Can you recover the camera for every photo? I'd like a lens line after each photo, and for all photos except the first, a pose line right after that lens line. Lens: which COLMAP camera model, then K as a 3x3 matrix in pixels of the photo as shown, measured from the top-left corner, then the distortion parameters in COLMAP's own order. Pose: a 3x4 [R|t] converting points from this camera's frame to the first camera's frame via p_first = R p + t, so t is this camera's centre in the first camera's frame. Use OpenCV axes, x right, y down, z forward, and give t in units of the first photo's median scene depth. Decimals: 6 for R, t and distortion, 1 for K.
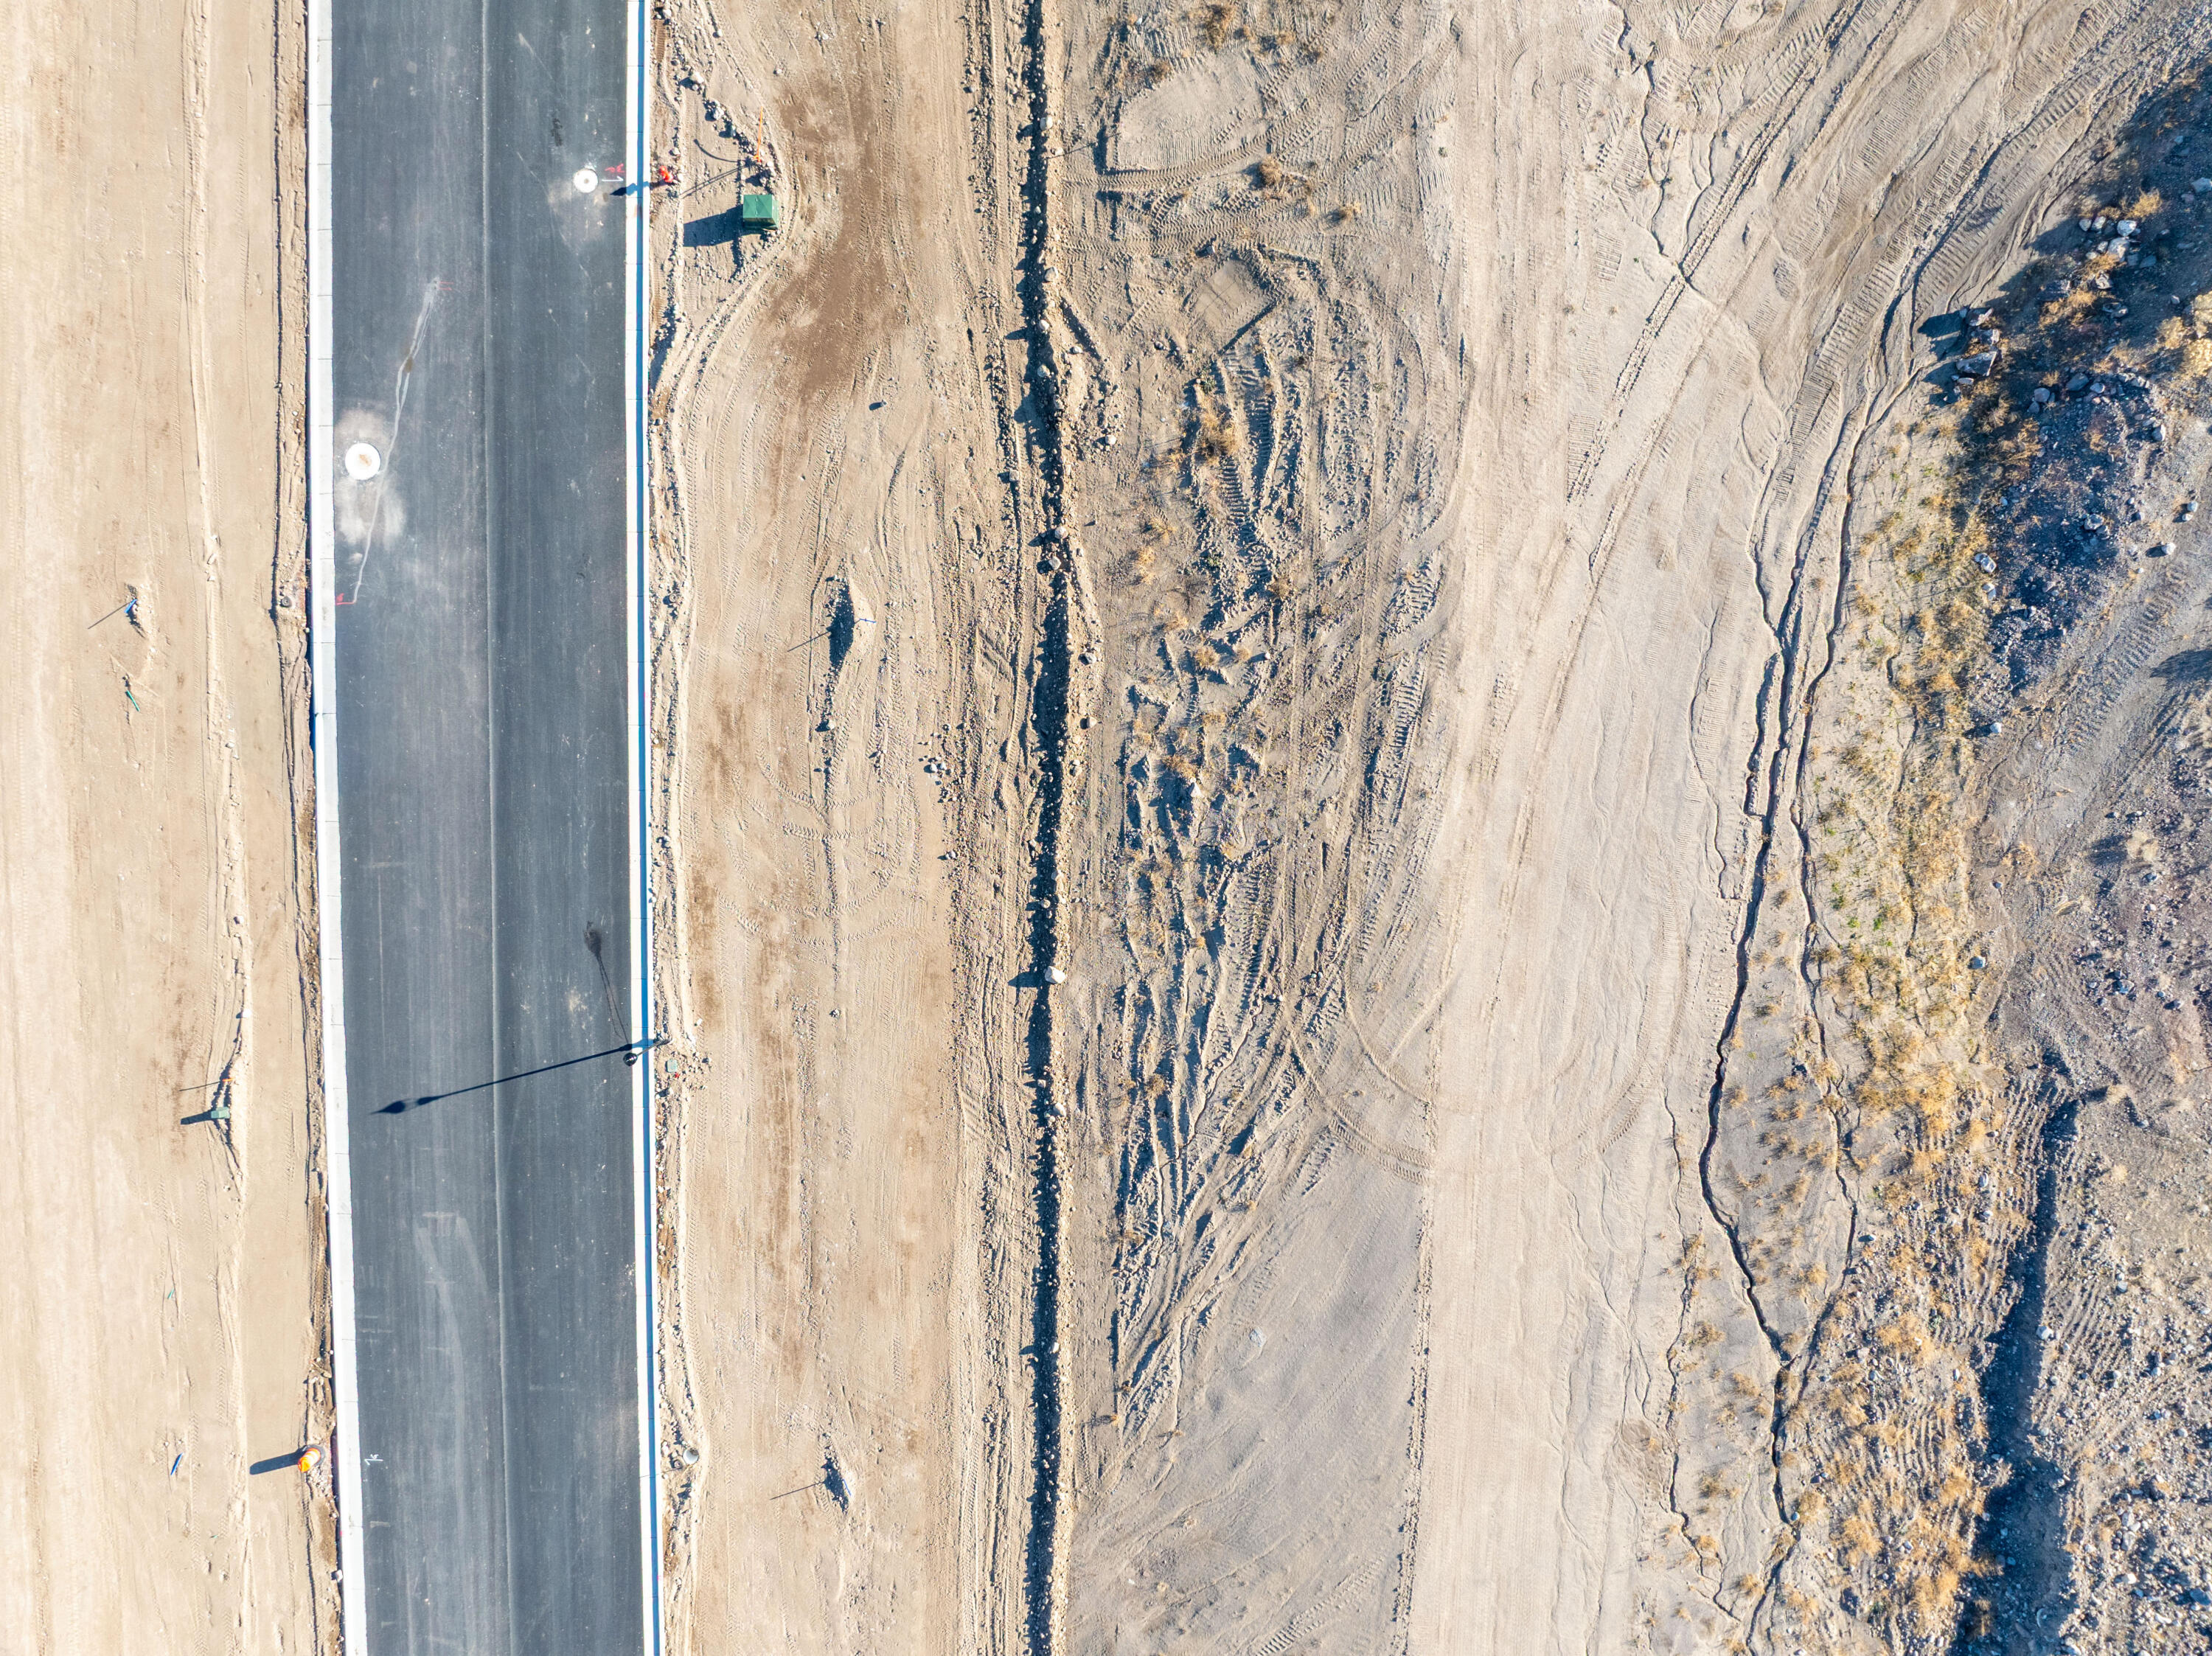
lens RADIAL K [[1560.2, 0, 1108.0], [0, 1560.2, 825.3], [0, 0, 1]] dist [-0.031743, -0.008850]
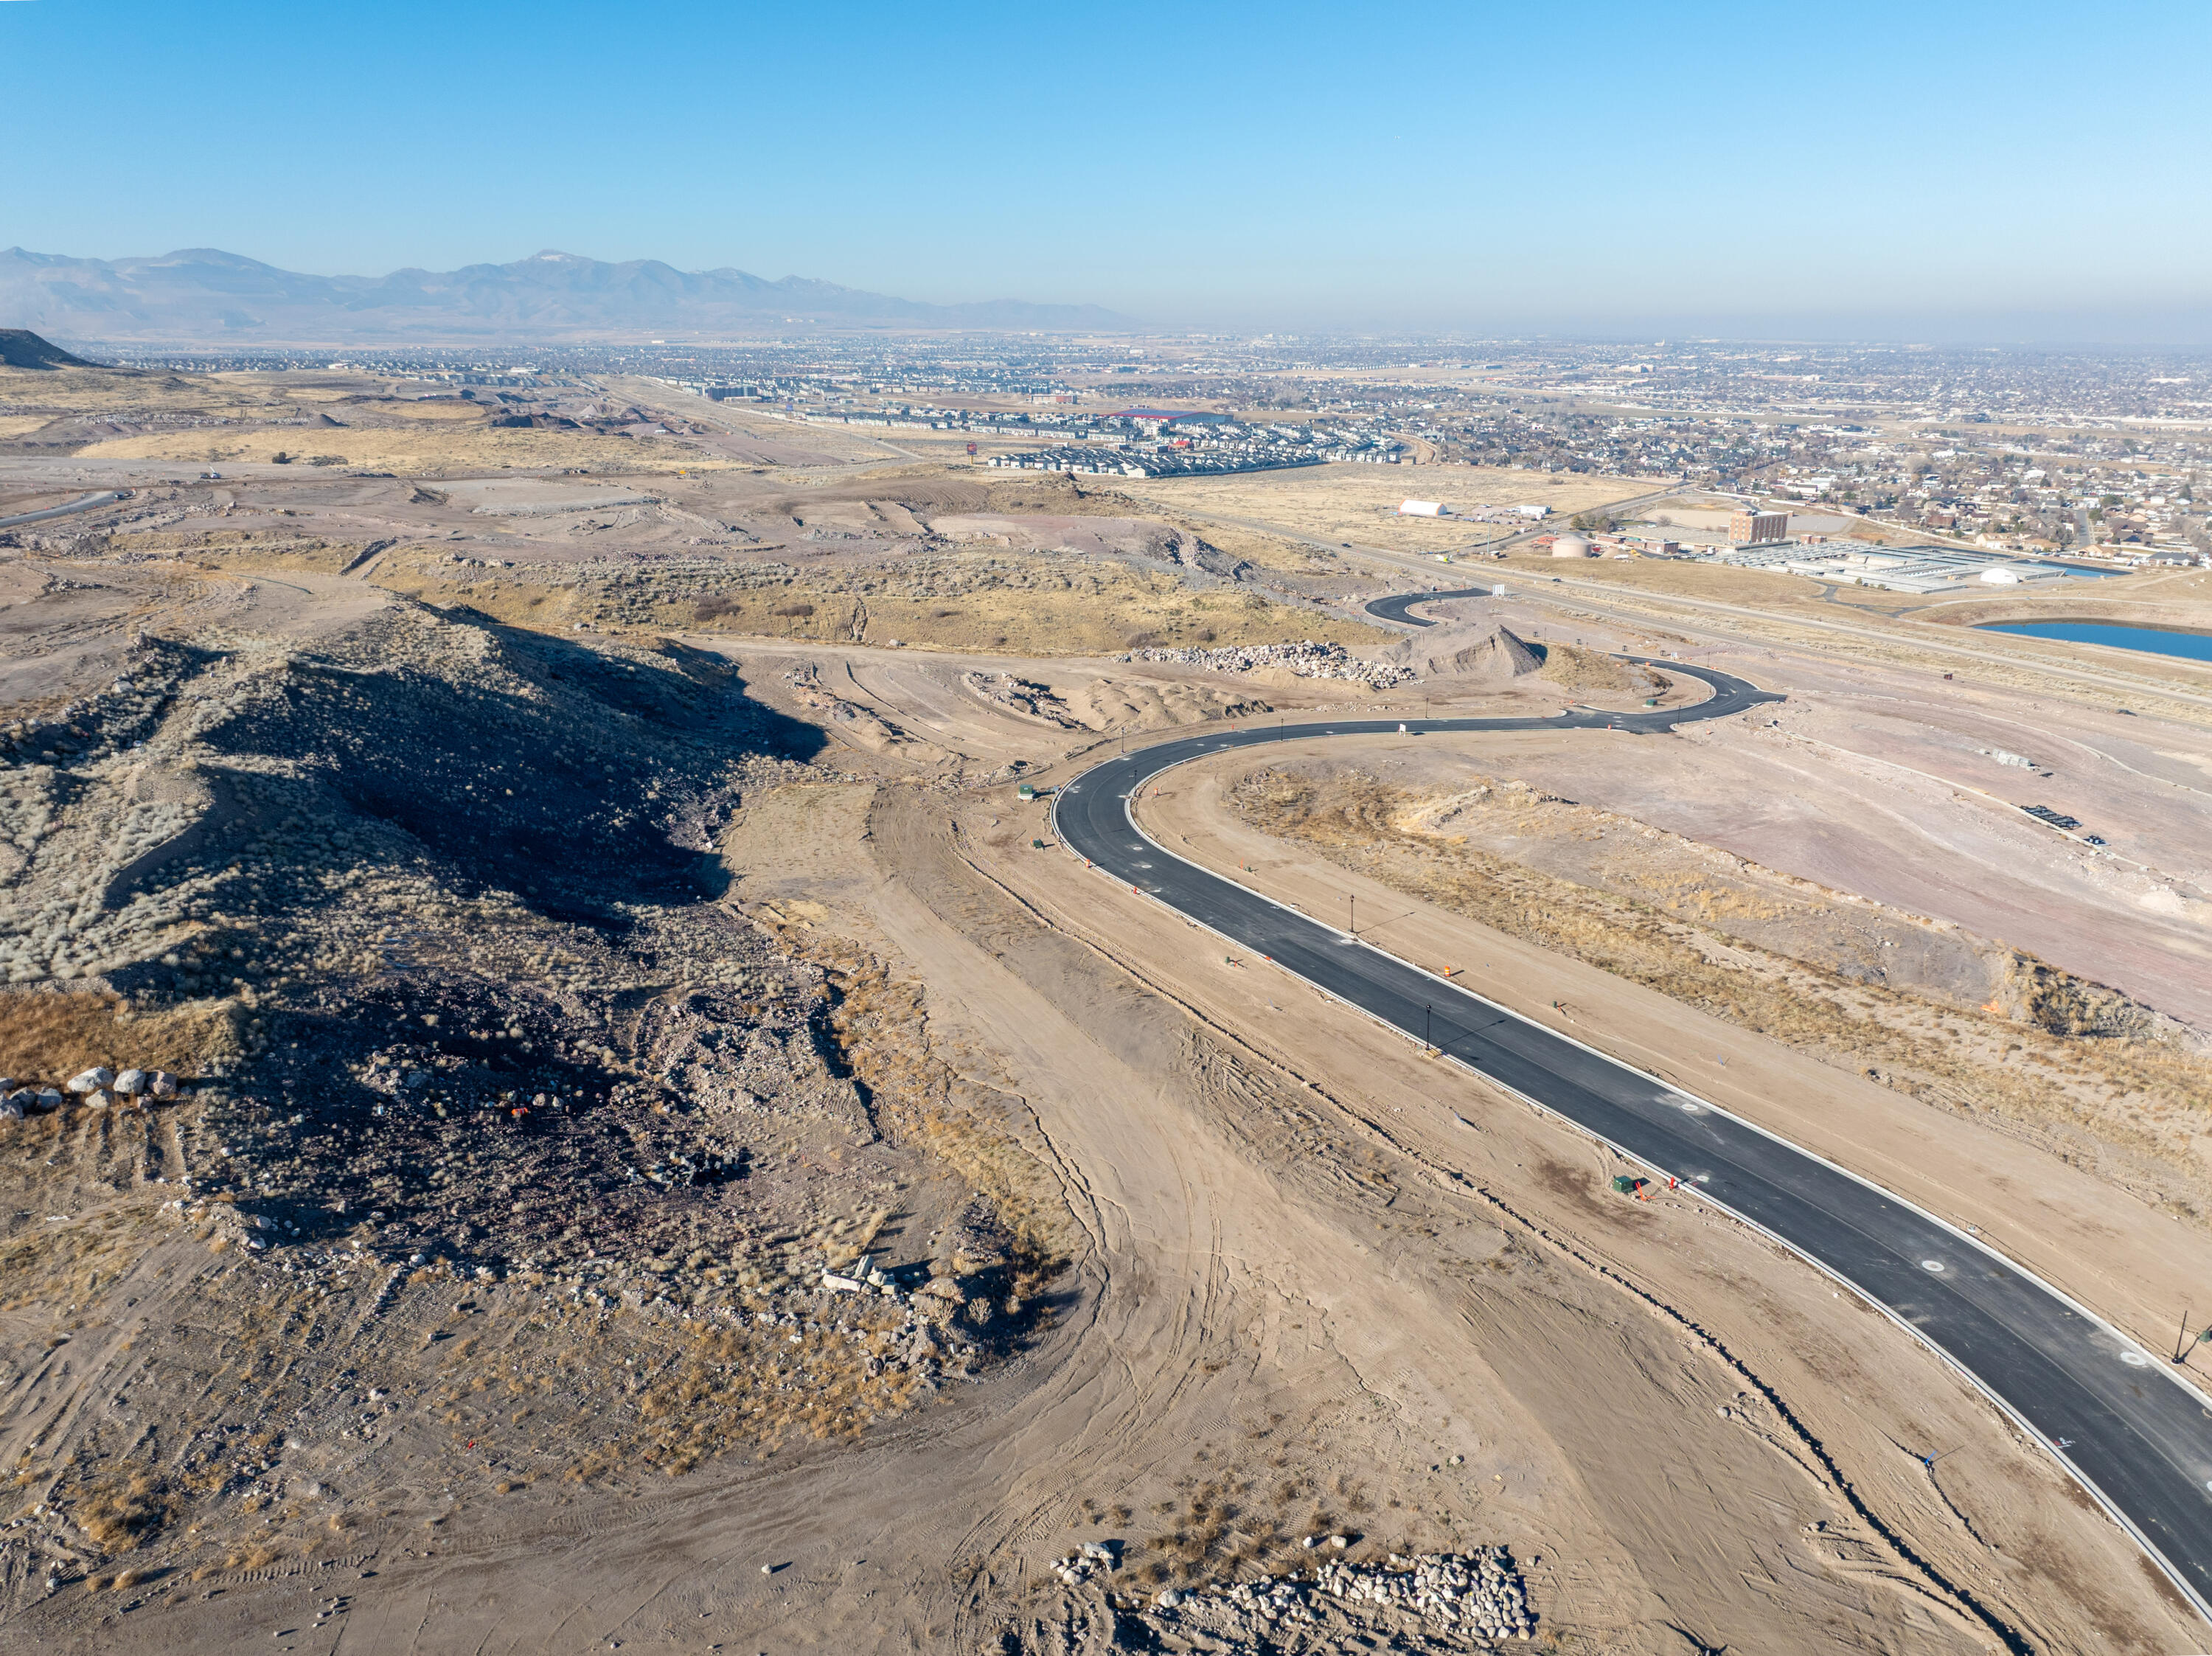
lens RADIAL K [[1594.2, 0, 1113.3], [0, 1594.2, 832.2], [0, 0, 1]] dist [-0.009565, -0.071079]
pose [[-0.908923, 0.140751, -0.392489, 1.160899], [-0.416368, -0.256116, 0.872377, -1.843999], [0.022265, 0.956344, 0.291394, -0.078331]]
